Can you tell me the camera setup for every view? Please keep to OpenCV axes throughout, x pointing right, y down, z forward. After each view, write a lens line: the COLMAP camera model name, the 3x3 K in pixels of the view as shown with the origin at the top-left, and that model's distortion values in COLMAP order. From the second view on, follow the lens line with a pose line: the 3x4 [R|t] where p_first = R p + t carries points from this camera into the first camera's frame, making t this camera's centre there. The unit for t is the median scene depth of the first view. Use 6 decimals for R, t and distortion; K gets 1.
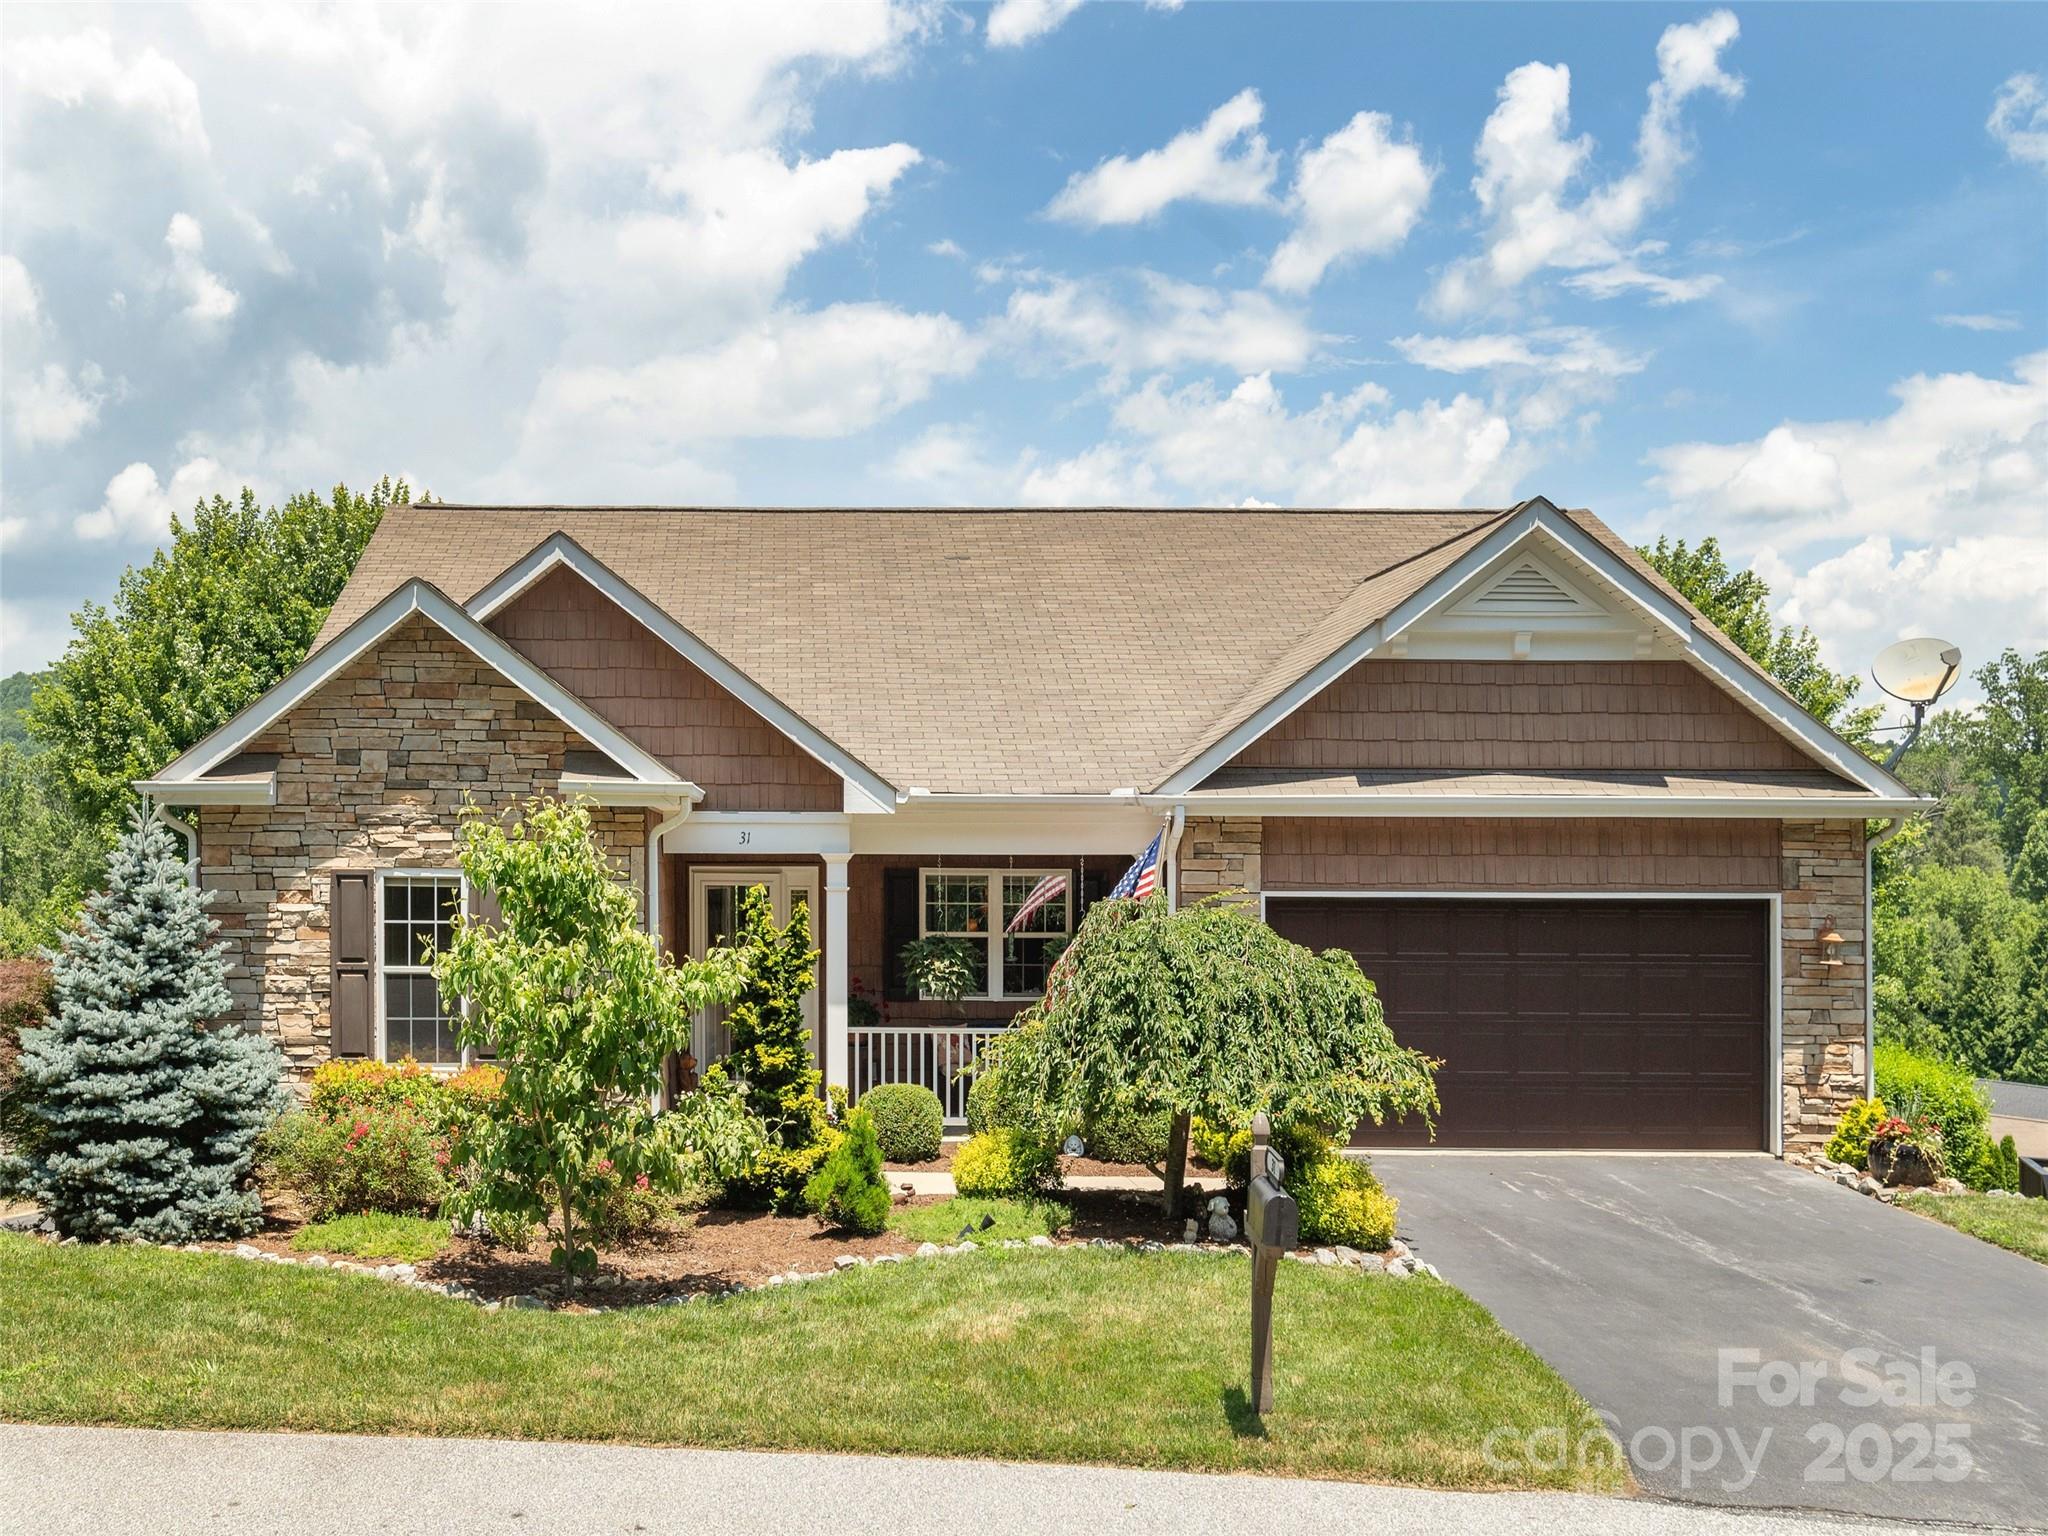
lens RADIAL K [[1795.2, 0, 1024.0], [0, 1795.2, 768.0], [0, 0, 1]] dist [-0.000996, 0.000096]
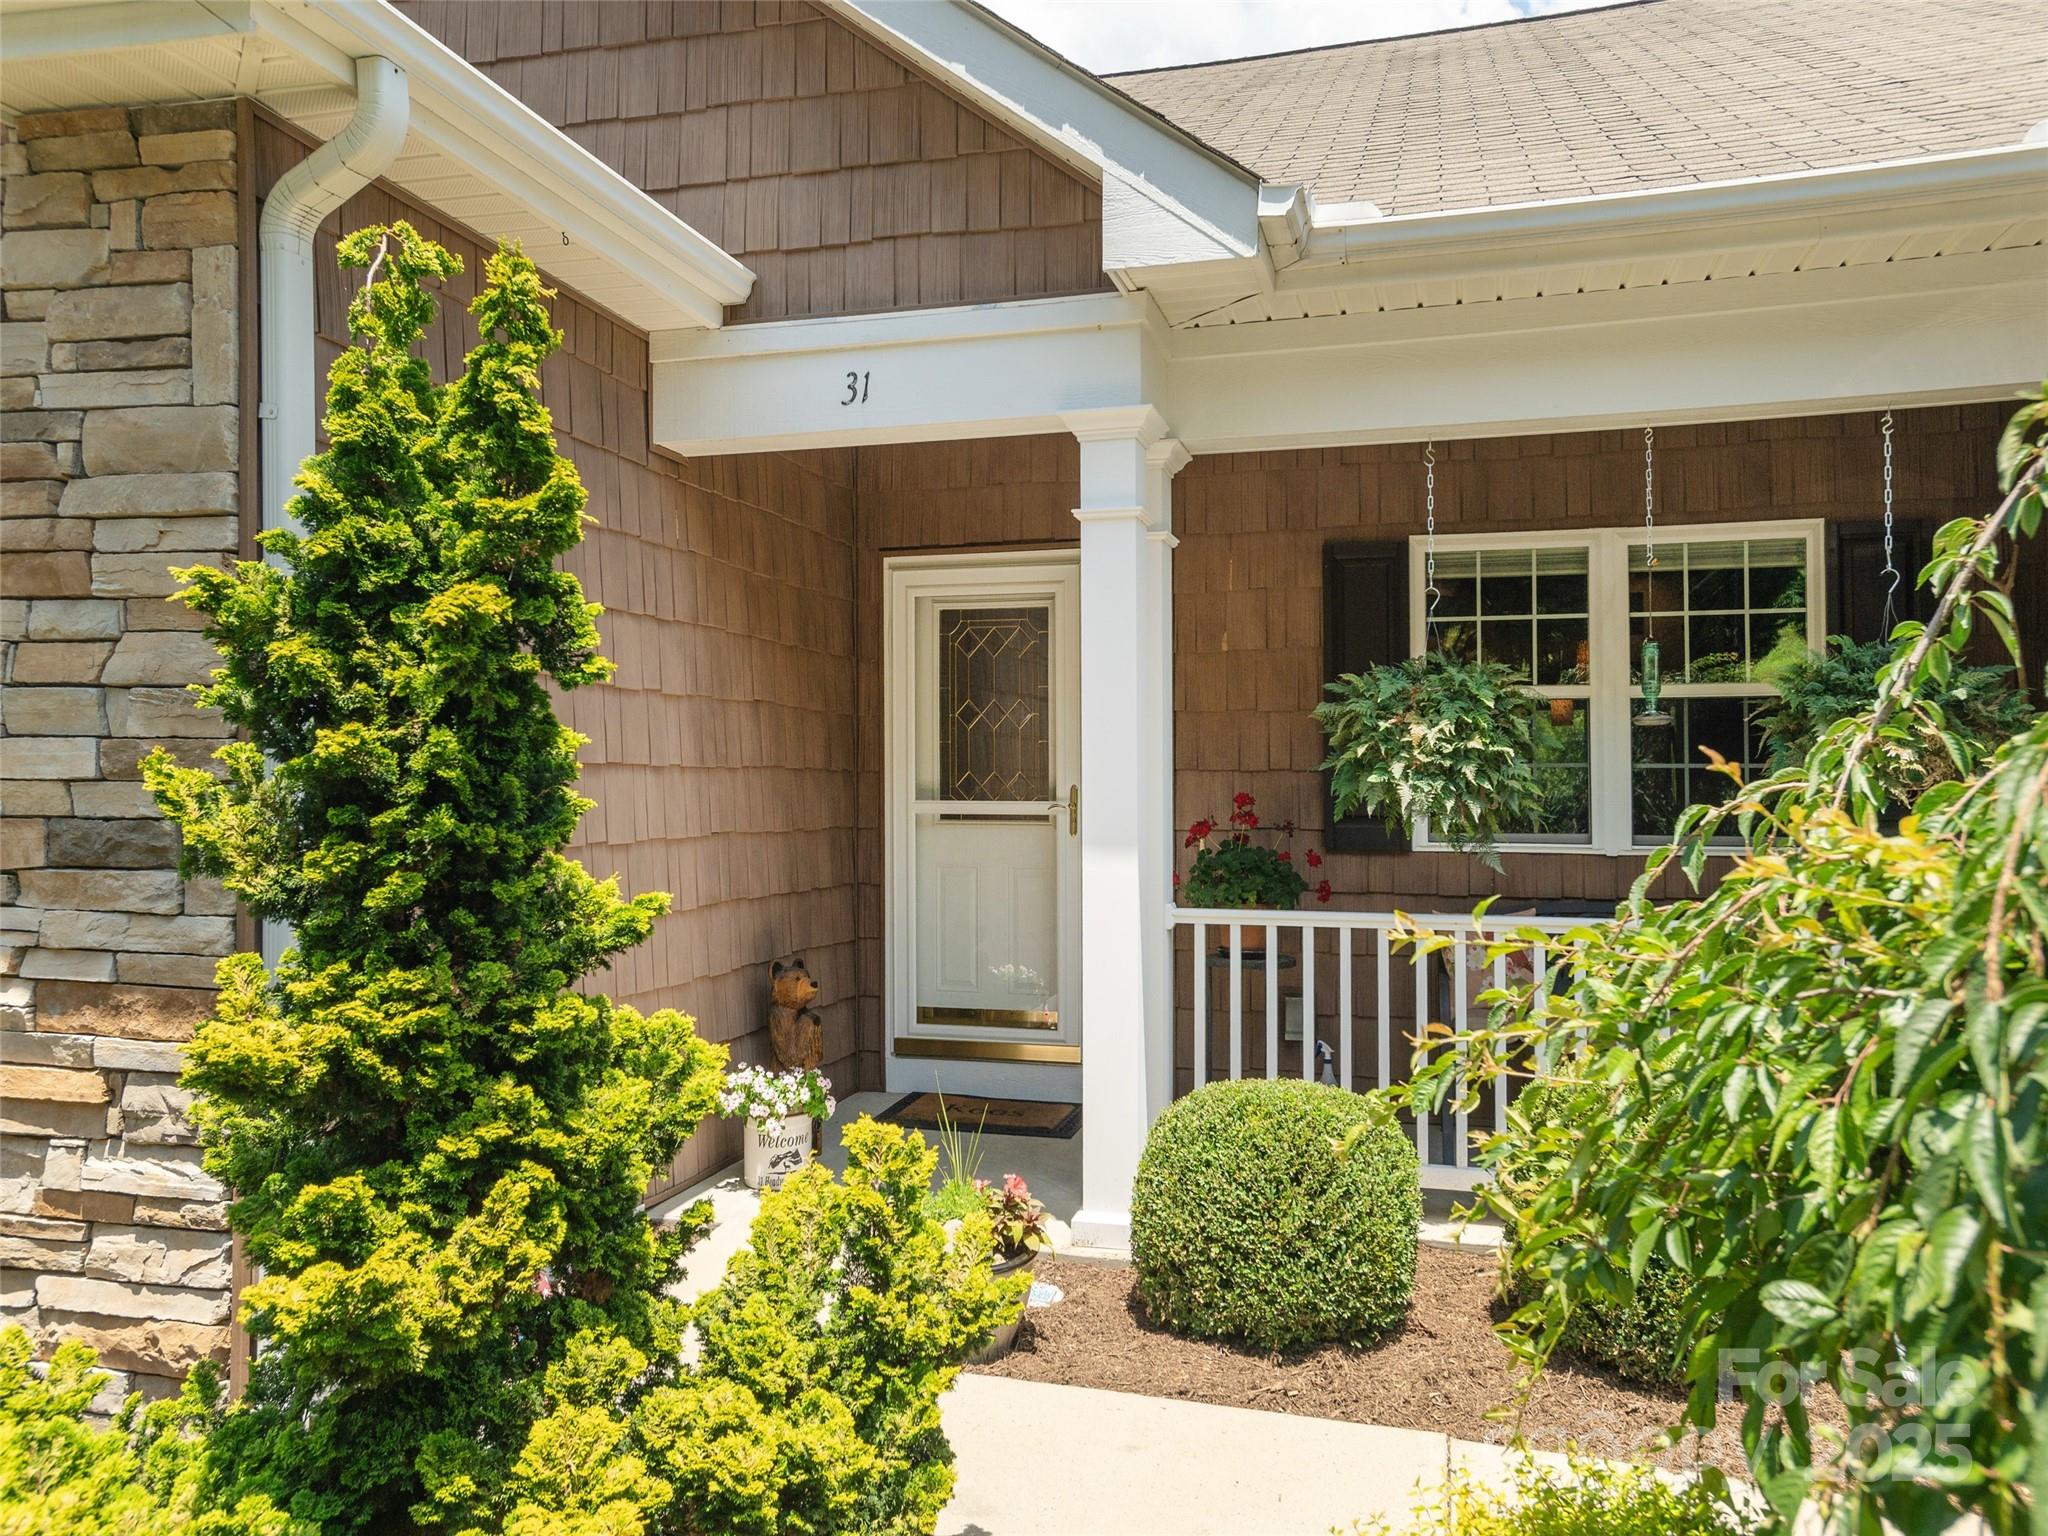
lens RADIAL K [[1376.9, 0, 1022.1], [0, 1376.9, 799.2], [0, 0, 1]] dist [-0.037384, 0.001024]
pose [[0.904676, -0.009328, -0.425998, -0.005326], [0.031729, 0.998459, 0.045519, 0.108323], [0.424917, -0.054696, 0.903578, 0.731735]]
